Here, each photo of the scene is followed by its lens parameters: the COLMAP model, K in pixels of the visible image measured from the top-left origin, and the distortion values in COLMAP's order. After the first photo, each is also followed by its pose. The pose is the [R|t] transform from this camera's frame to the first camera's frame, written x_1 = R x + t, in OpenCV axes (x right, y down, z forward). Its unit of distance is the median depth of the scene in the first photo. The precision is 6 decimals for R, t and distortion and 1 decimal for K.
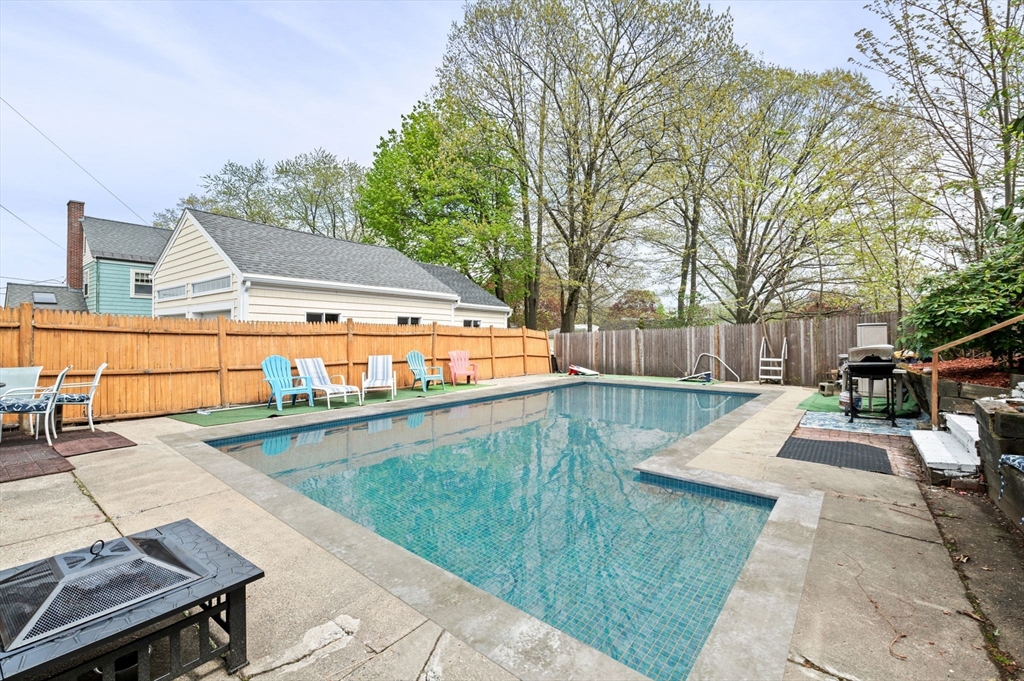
lens RADIAL K [[435.2, 0, 511.5], [0, 435.2, 337.2], [0, 0, 1]] dist [-0.012578, 0.000188]
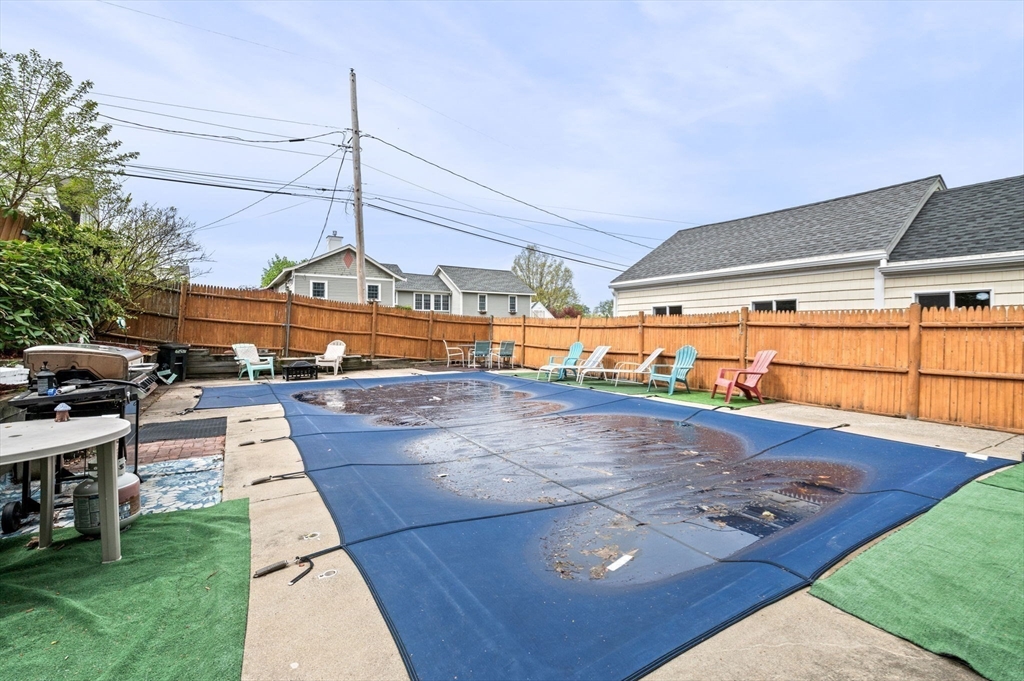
lens RADIAL K [[435.2, 0, 509.5], [0, 435.2, 339.1], [0, 0, 1]] dist [-0.012578, 0.000188]
pose [[-0.360263, 0.023736, -0.932549, 0.578355], [-0.001790, 0.999657, 0.026136, -0.002598], [0.932849, 0.011085, -0.360097, 0.867060]]
